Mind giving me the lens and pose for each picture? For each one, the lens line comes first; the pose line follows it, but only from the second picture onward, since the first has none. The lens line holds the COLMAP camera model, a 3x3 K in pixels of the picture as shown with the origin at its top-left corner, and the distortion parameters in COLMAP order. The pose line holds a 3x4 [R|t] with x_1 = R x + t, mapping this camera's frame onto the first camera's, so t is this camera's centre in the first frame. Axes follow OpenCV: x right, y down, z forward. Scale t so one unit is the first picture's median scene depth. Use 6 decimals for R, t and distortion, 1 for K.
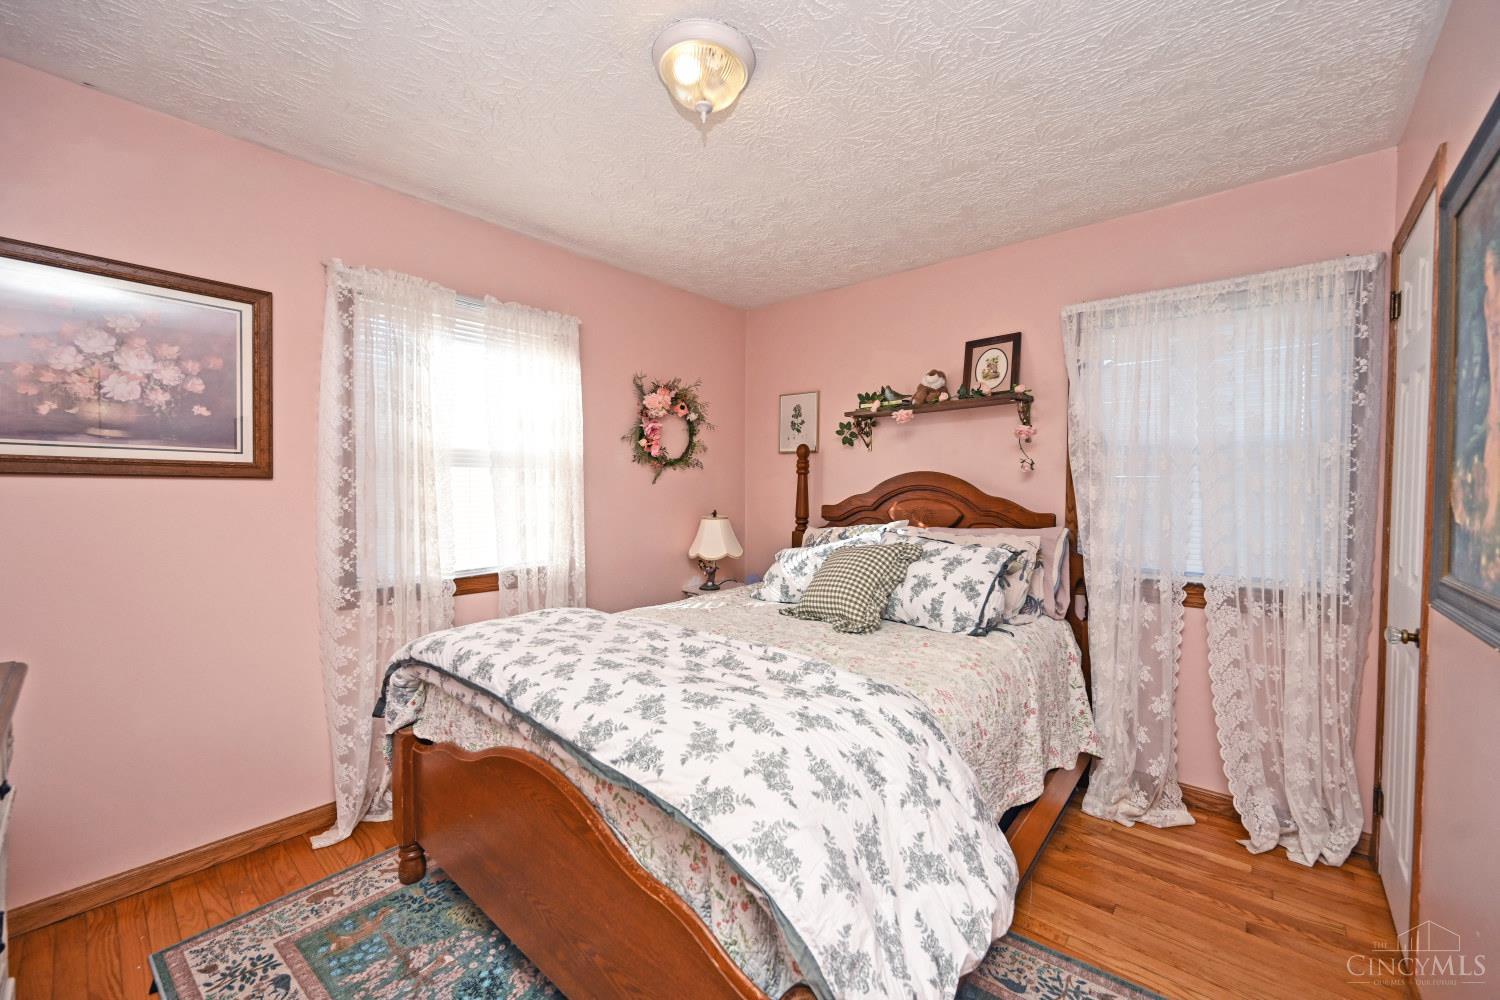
lens RADIAL K [[589.8, 0, 751.0], [0, 589.8, 501.4], [0, 0, 1]] dist [-0.000457, 0.000104]
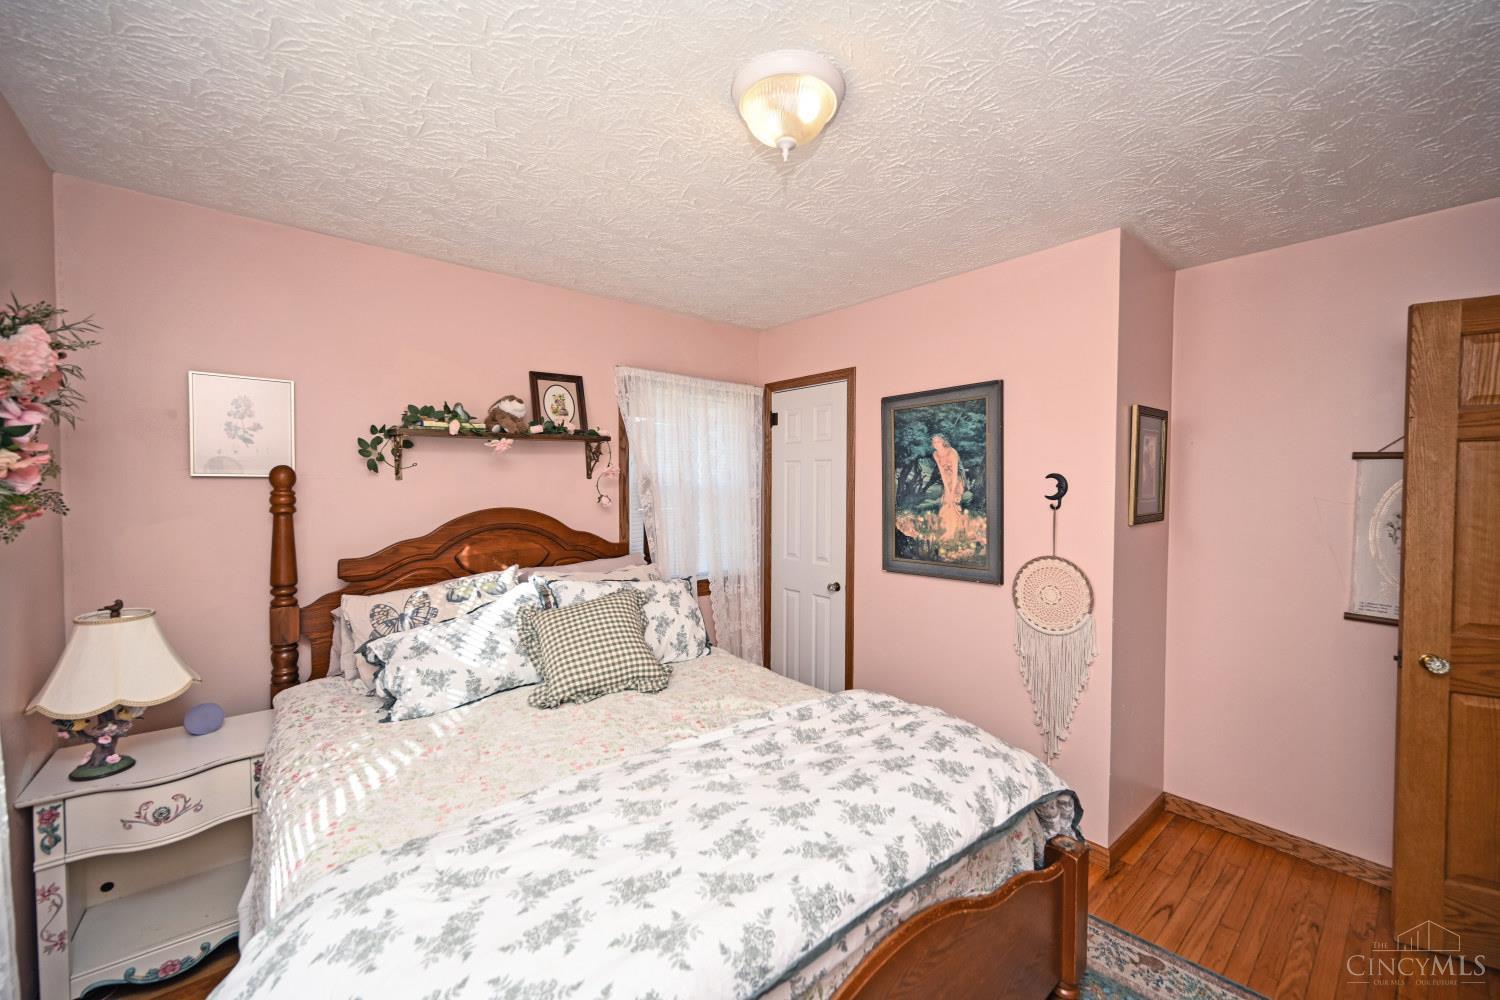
lens RADIAL K [[589.8, 0, 751.0], [0, 589.8, 501.4], [0, 0, 1]] dist [-0.000457, 0.000104]
pose [[0.150934, -0.031958, 0.988027, -0.555537], [0.026563, 0.999248, 0.028263, -0.079344], [-0.988187, 0.021980, 0.151669, 0.525422]]
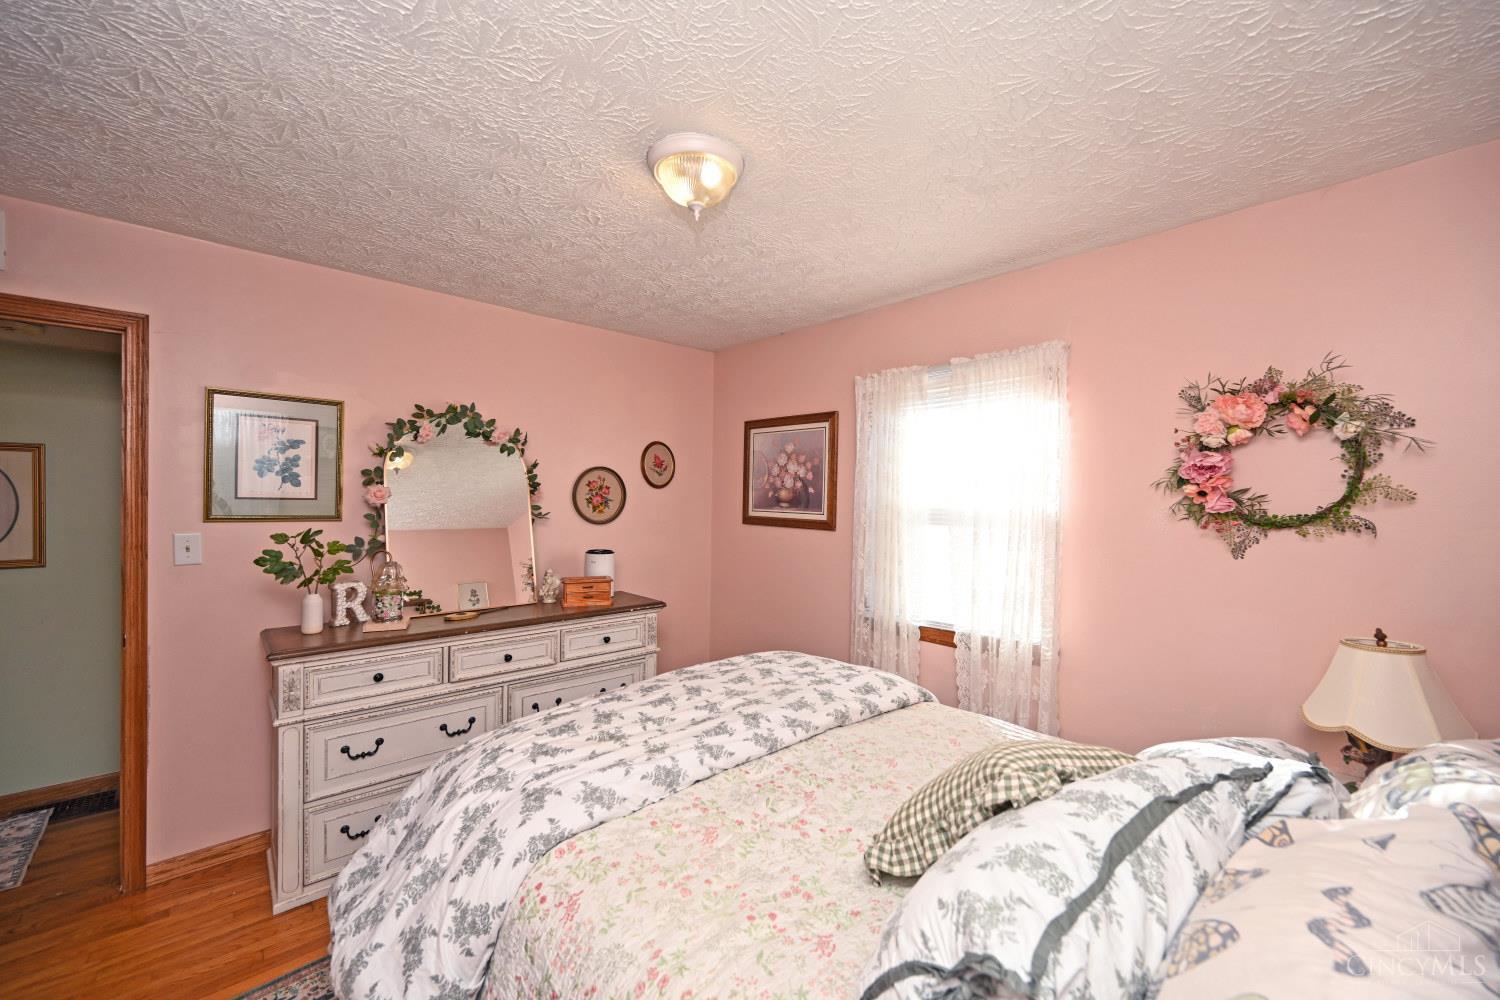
lens RADIAL K [[589.8, 0, 751.0], [0, 589.8, 501.4], [0, 0, 1]] dist [-0.000457, 0.000104]
pose [[-0.120045, -0.000431, -0.992768, 0.555058], [-0.039741, 0.999200, 0.004371, -0.082668], [0.991973, 0.039979, -0.119966, 0.705081]]
